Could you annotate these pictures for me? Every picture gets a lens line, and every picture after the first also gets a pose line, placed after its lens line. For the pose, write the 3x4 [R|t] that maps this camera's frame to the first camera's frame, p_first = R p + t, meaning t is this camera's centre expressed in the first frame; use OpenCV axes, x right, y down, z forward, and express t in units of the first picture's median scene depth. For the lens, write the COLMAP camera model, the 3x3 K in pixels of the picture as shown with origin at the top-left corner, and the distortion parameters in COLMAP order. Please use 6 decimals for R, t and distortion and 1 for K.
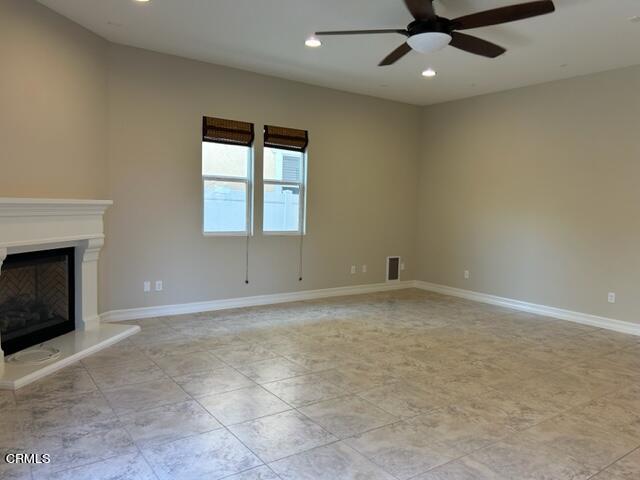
lens RADIAL K [[484.1, 0, 322.1], [0, 484.1, 243.1], [0, 0, 1]] dist [0.052221, -0.064266]
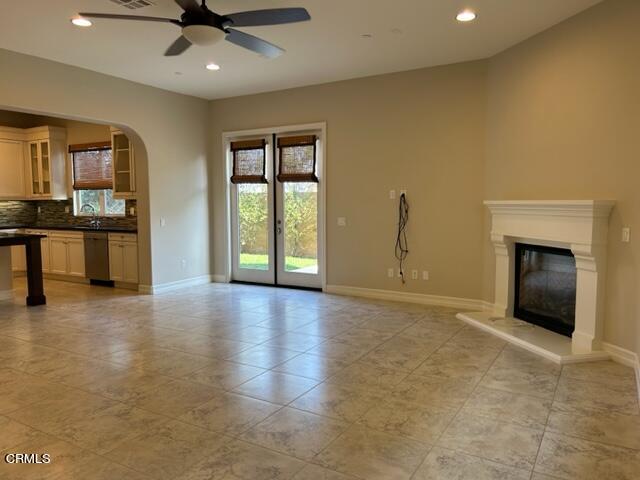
lens RADIAL K [[484.1, 0, 322.1], [0, 484.1, 243.1], [0, 0, 1]] dist [0.052221, -0.064266]
pose [[-0.915943, 0.009602, -0.401194, 0.249782], [-0.052311, 0.988327, 0.143083, -0.089933], [0.397885, 0.152043, -0.904749, 1.289125]]
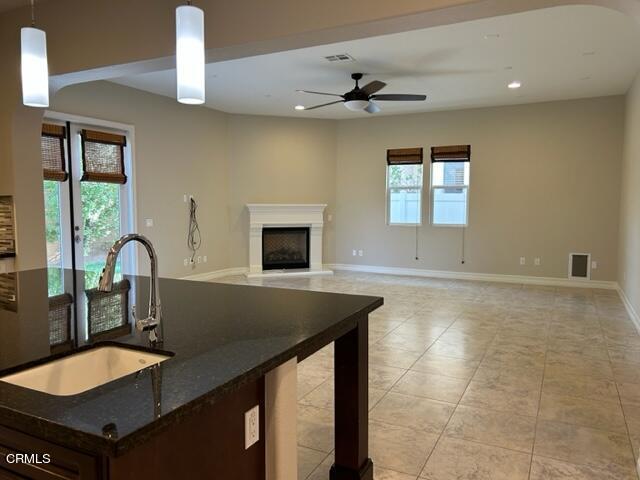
lens RADIAL K [[483.6, 0, 317.6], [0, 483.6, 241.7], [0, 0, 1]] dist [0.051708, -0.063466]
pose [[0.448915, 0.046278, -0.892375, 1.027696], [-0.058263, 0.998049, 0.022449, 0.016058], [0.891673, 0.041915, 0.450735, 0.092809]]
